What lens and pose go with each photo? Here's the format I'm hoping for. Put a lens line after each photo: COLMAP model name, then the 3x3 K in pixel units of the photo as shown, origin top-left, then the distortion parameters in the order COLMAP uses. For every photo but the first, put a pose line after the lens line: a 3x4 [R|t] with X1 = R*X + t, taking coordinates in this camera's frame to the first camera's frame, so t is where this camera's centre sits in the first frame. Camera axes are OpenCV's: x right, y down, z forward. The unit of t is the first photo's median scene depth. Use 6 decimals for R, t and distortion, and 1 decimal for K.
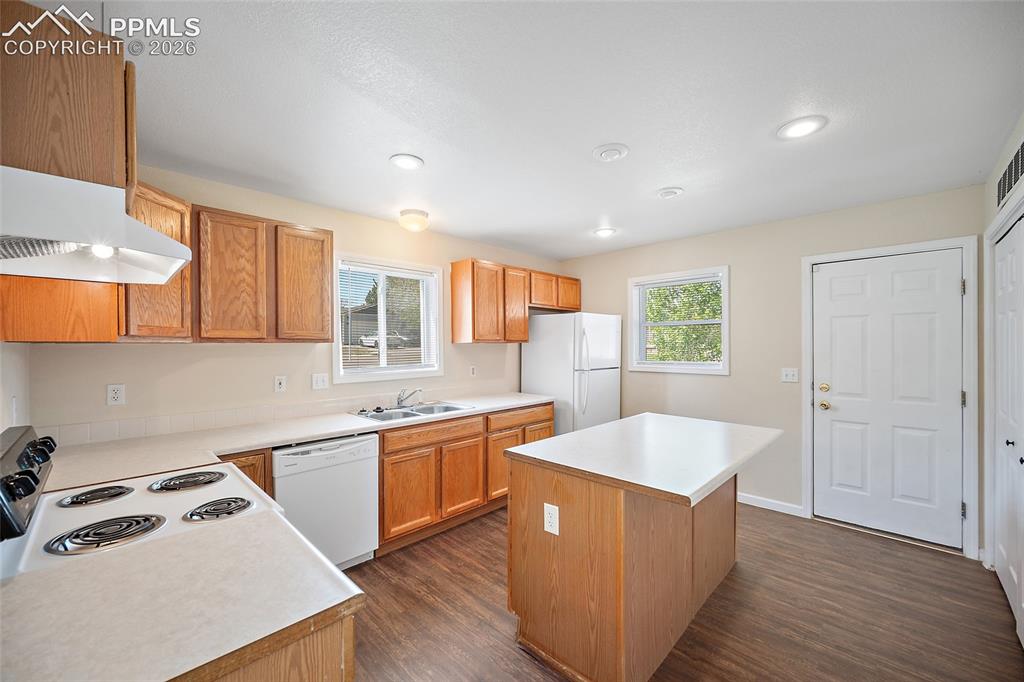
lens RADIAL K [[402.2, 0, 512.0], [0, 402.2, 341.0], [0, 0, 1]] dist [0.001135, 0.000069]
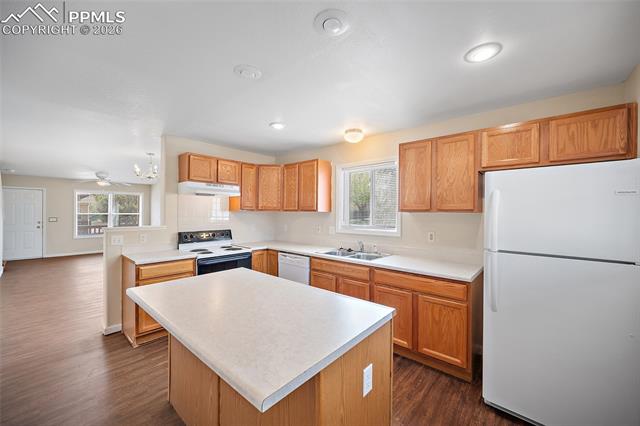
lens RADIAL K [[256.2, 0, 319.6], [0, 256.2, 208.3], [0, 0, 1]] dist [0.000515, -0.000132]
pose [[0.056242, -0.010736, -0.998359, 0.864370], [0.002302, 0.999941, -0.010624, 0.000904], [0.998415, -0.001701, 0.056263, 0.905836]]
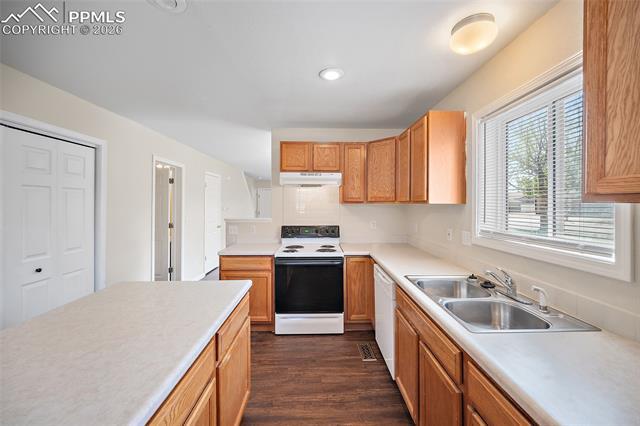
lens RADIAL K [[254.1, 0, 323.6], [0, 254.1, 202.9], [0, 0, 1]] dist [-0.002640, -0.000282]
pose [[-0.700769, 0.001019, -0.713388, 0.307100], [0.008879, 0.999934, -0.007294, 0.004050], [0.713333, -0.011445, -0.700731, 1.265619]]
